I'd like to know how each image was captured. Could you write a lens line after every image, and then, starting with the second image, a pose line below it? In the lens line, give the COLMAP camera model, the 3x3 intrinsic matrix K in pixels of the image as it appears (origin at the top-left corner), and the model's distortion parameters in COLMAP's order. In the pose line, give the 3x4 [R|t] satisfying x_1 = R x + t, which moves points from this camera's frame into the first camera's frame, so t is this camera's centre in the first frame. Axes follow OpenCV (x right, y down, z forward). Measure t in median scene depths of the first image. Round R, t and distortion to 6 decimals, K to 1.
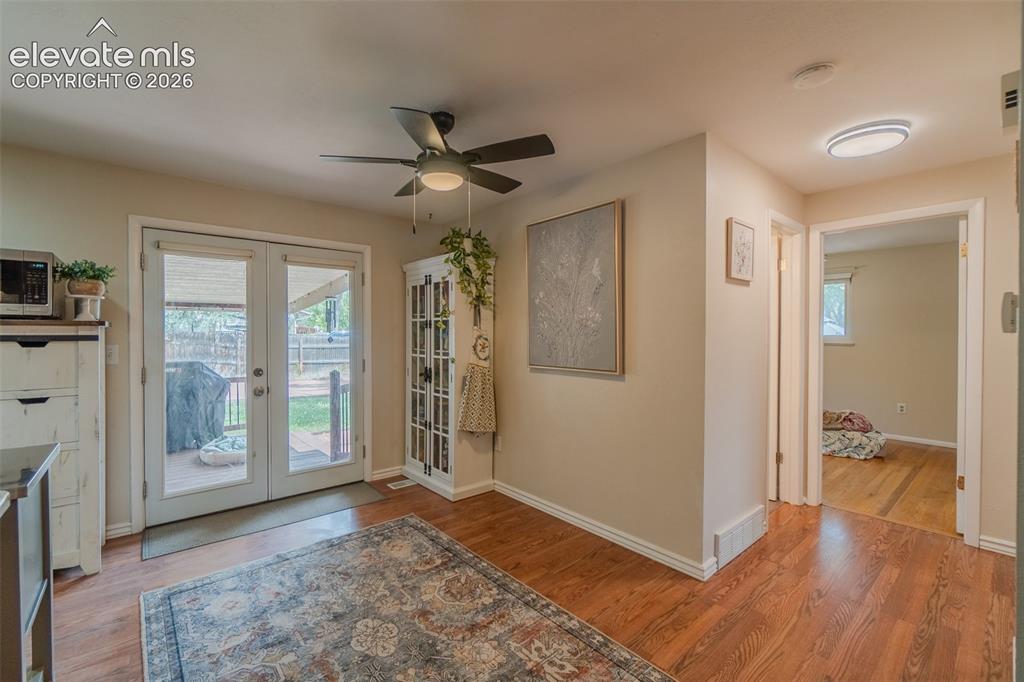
lens RADIAL K [[442.4, 0, 496.0], [0, 442.4, 333.3], [0, 0, 1]] dist [-0.006022, 0.002572]
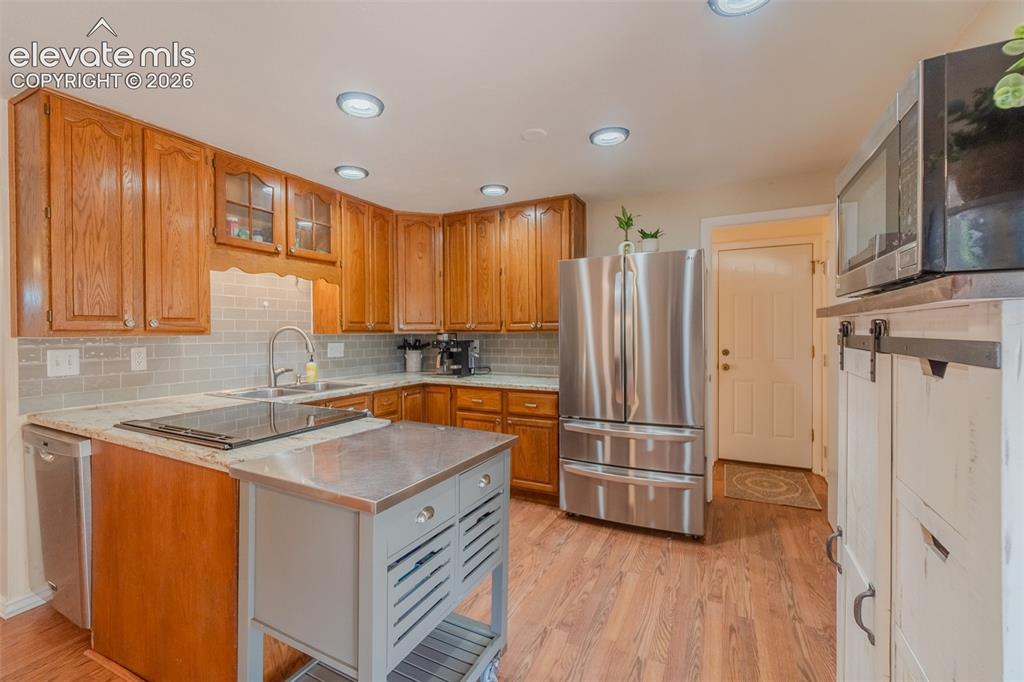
lens RADIAL K [[442.4, 0, 500.3], [0, 442.4, 336.2], [0, 0, 1]] dist [-0.006022, 0.002572]
pose [[-0.917420, 0.004590, -0.397893, -0.573937], [-0.000740, 0.999912, 0.013243, -0.001658], [0.397919, 0.012444, -0.917336, 1.071809]]
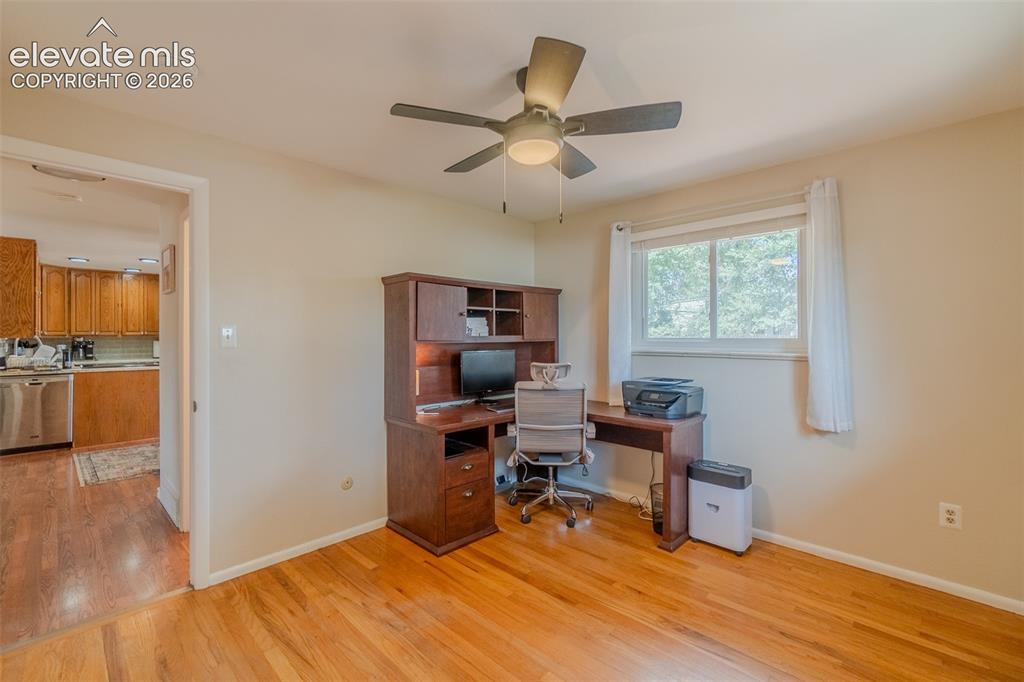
lens RADIAL K [[442.4, 0, 501.3], [0, 442.4, 339.1], [0, 0, 1]] dist [-0.006022, 0.002572]
pose [[0.104201, 0.005894, -0.994539, 1.996326], [-0.000854, 0.999983, 0.005837, 0.002876], [0.994556, 0.000241, 0.104205, 1.906554]]
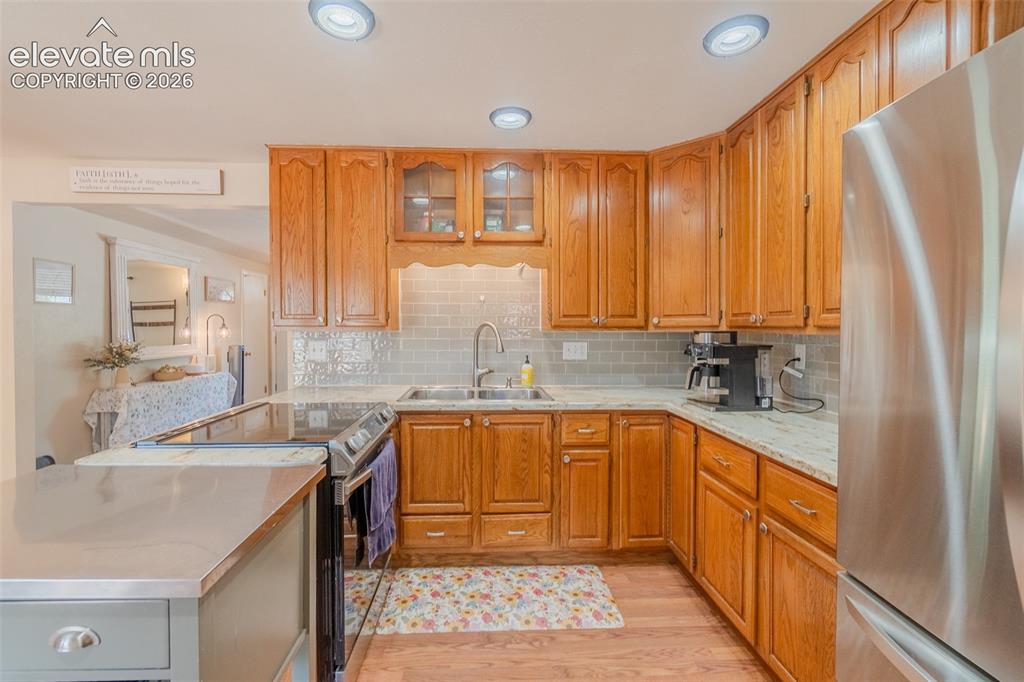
lens RADIAL K [[442.4, 0, 510.4], [0, 442.4, 338.2], [0, 0, 1]] dist [-0.006022, 0.002572]
pose [[-0.803426, -0.018274, 0.595124, -1.222818], [-0.001449, 0.999586, 0.028737, -0.003497], [-0.595403, 0.022226, -0.803120, 0.554267]]
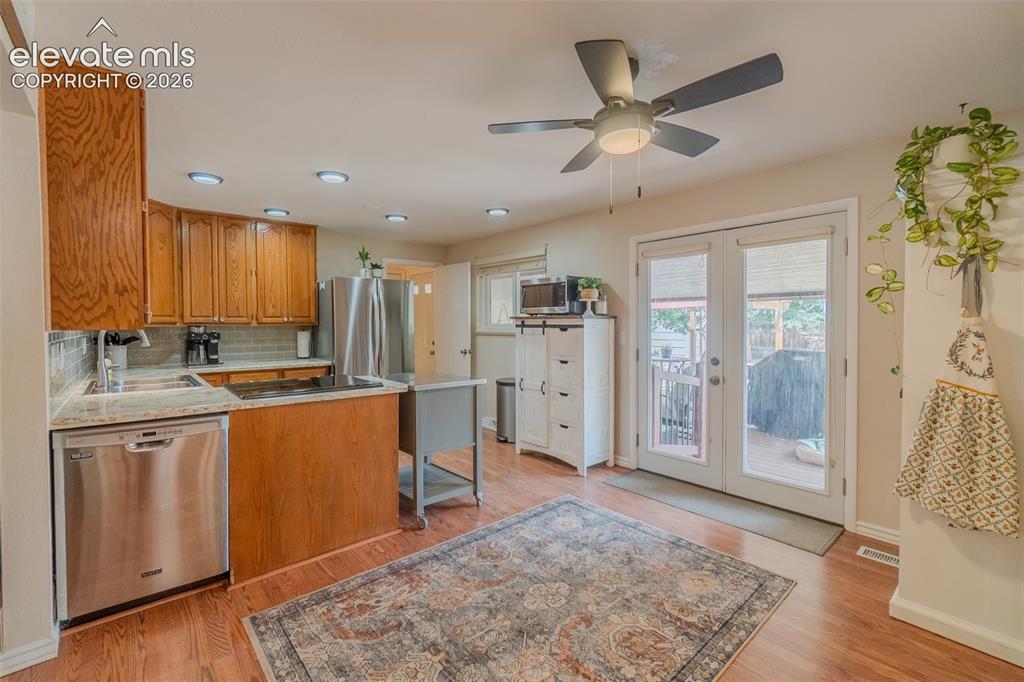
lens RADIAL K [[442.4, 0, 505.1], [0, 442.4, 339.0], [0, 0, 1]] dist [-0.006022, 0.002572]
pose [[0.018348, 0.034670, -0.999230, 0.631007], [0.000318, 0.999398, 0.034682, 0.000964], [0.999832, -0.000954, 0.018326, 0.676064]]
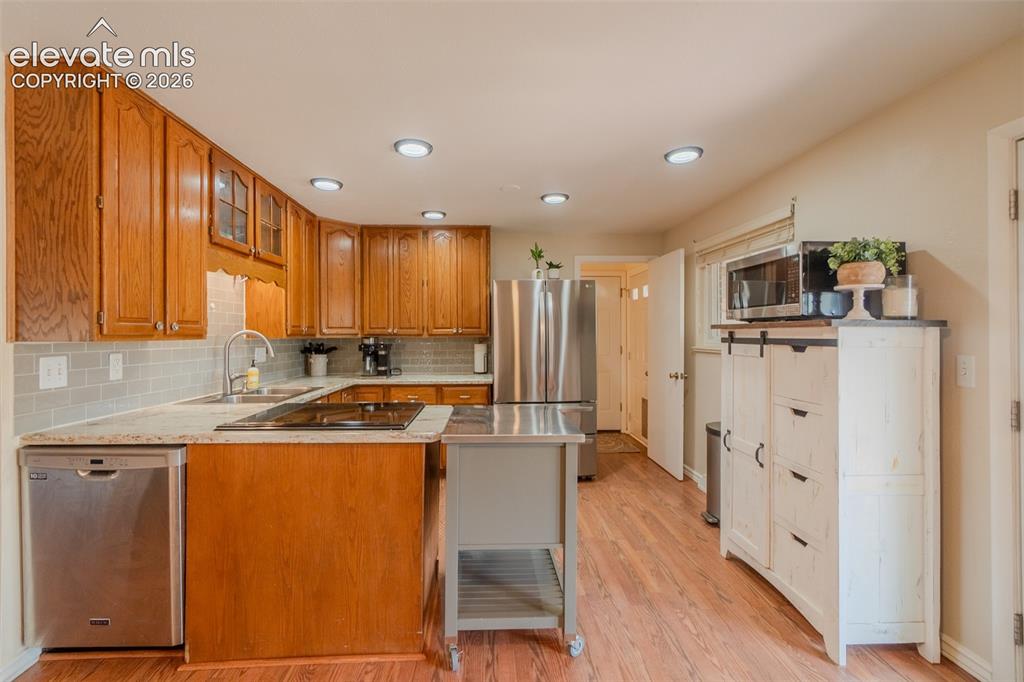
lens RADIAL K [[442.4, 0, 504.5], [0, 442.4, 338.3], [0, 0, 1]] dist [-0.006022, 0.002572]
pose [[-0.597725, 0.003555, -0.801693, 0.013299], [-0.002938, 0.999974, 0.006624, -0.000393], [0.801696, 0.006314, -0.597699, 0.968211]]
